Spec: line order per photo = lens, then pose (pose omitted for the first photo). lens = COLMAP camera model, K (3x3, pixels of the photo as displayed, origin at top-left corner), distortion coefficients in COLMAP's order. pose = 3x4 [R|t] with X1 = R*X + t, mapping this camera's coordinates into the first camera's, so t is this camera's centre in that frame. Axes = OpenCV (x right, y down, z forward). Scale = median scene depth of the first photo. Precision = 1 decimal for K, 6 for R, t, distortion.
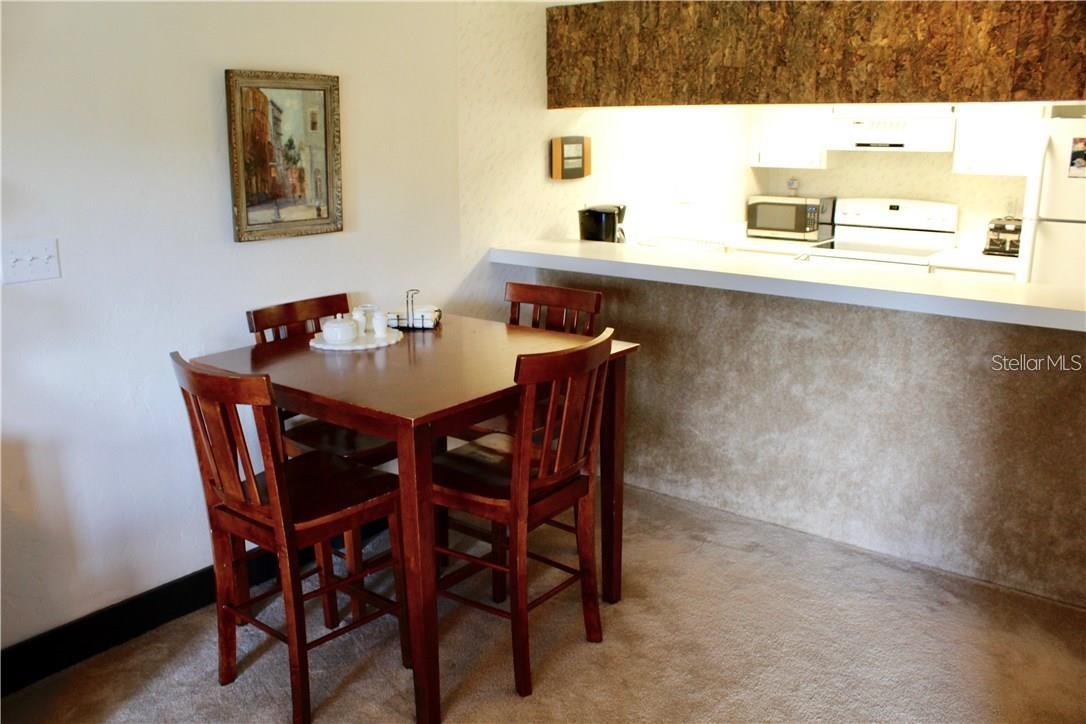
lens RADIAL K [[894.4, 0, 543.0], [0, 894.4, 362.0], [0, 0, 1]] dist [-0.168636, 0.143417]
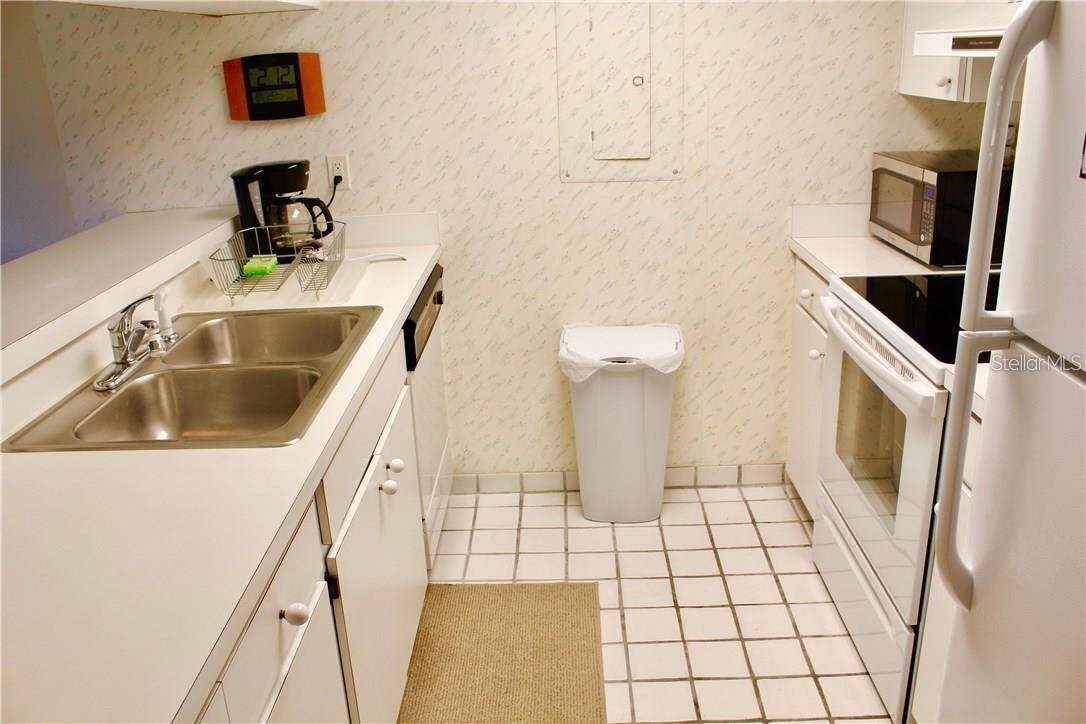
lens RADIAL K [[894.4, 0, 543.0], [0, 894.4, 362.0], [0, 0, 1]] dist [-0.168636, 0.143417]
pose [[0.613374, 0.248415, -0.749708, 0.962410], [-0.160635, 0.968645, 0.189536, -0.257171], [0.773284, 0.004173, 0.634046, 1.023044]]
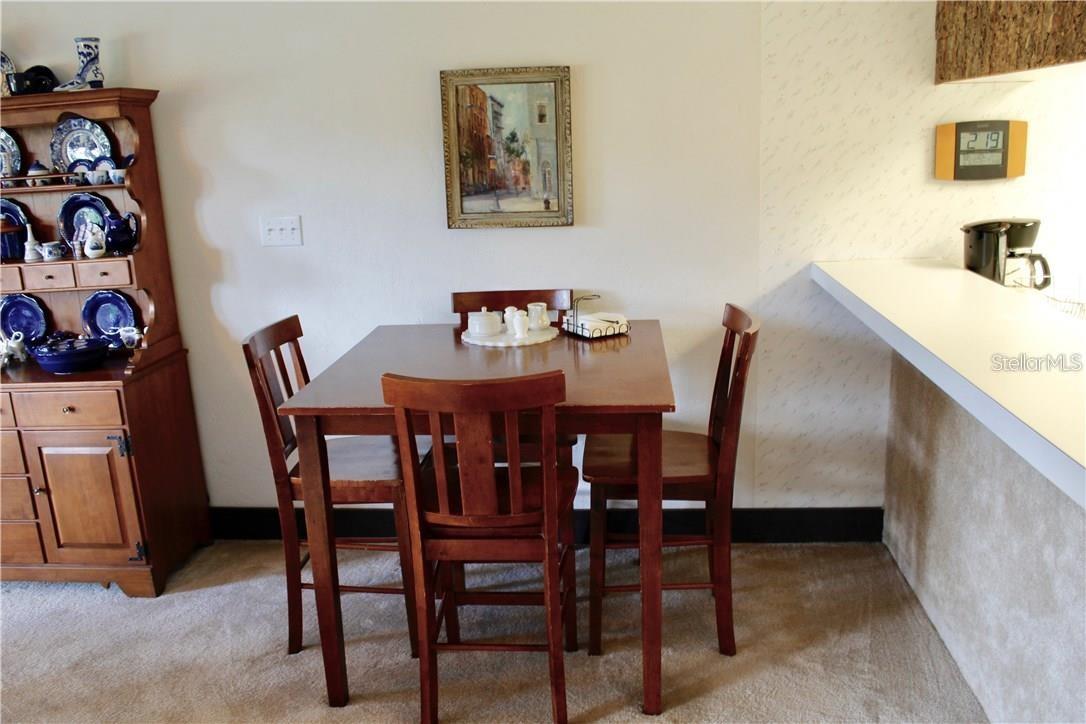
lens RADIAL K [[894.4, 0, 543.0], [0, 894.4, 362.0], [0, 0, 1]] dist [-0.168636, 0.143417]
pose [[0.551466, 0.193137, -0.811531, 0.602907], [-0.169427, 0.978485, 0.117738, -0.115927], [0.816810, 0.072567, 0.572324, 0.441770]]
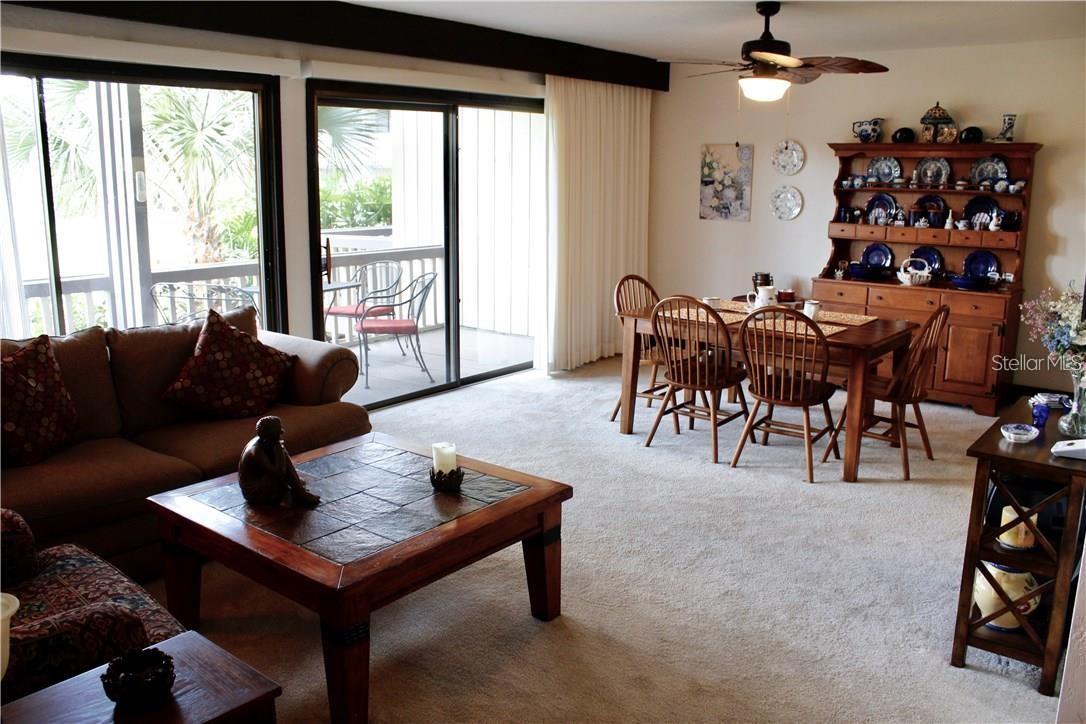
lens RADIAL K [[894.4, 0, 543.0], [0, 894.4, 362.0], [0, 0, 1]] dist [-0.168636, 0.143417]
pose [[0.000300, 0.221401, -0.975183, 1.365041], [-0.258723, 0.941997, 0.213787, 0.093483], [0.965952, 0.252238, 0.057564, -0.402721]]
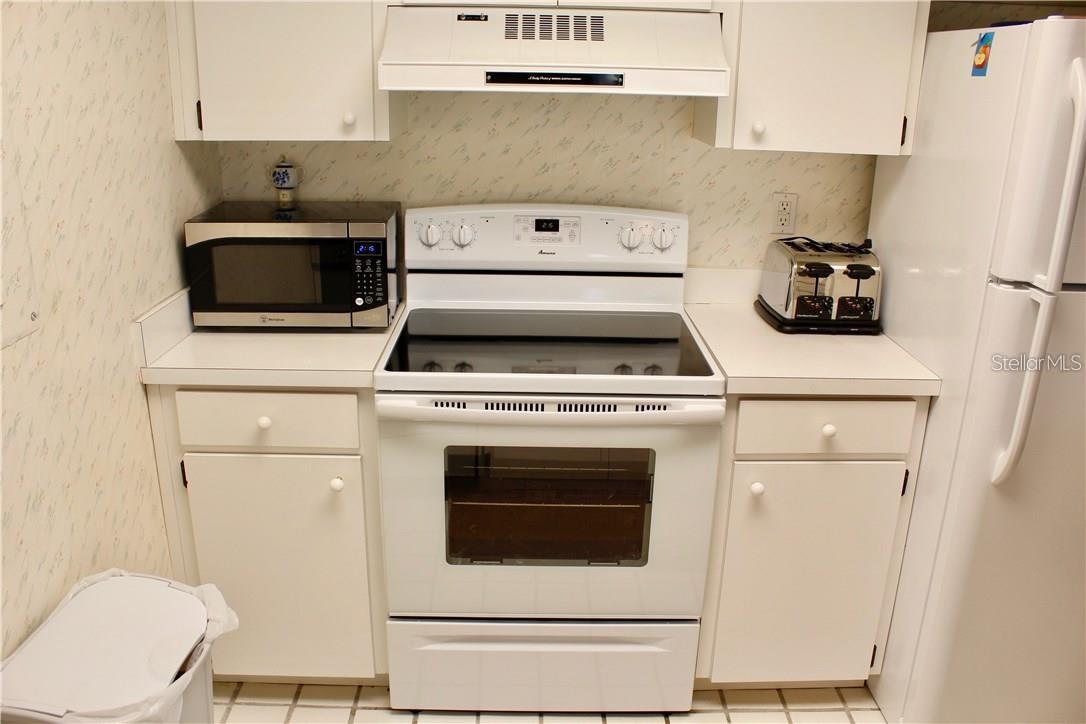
lens RADIAL K [[894.4, 0, 543.0], [0, 894.4, 362.0], [0, 0, 1]] dist [-0.168636, 0.143417]
pose [[0.774297, -0.180163, 0.606635, 0.222985], [0.130581, 0.983474, 0.125408, -0.295021], [-0.619203, -0.017888, 0.785027, 1.166437]]
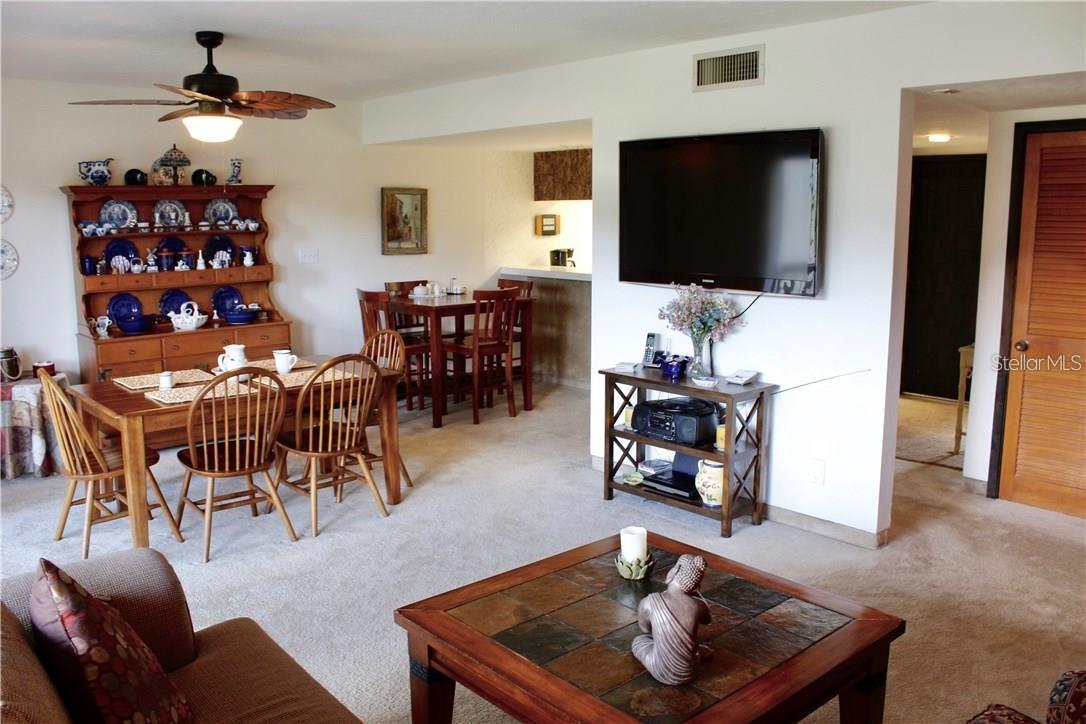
lens RADIAL K [[894.4, 0, 543.0], [0, 894.4, 362.0], [0, 0, 1]] dist [-0.168636, 0.143417]
pose [[0.985986, 0.034158, -0.163297, 0.493444], [-0.047414, 0.995827, -0.077984, 0.321727], [0.159951, 0.084634, 0.983490, -1.305596]]
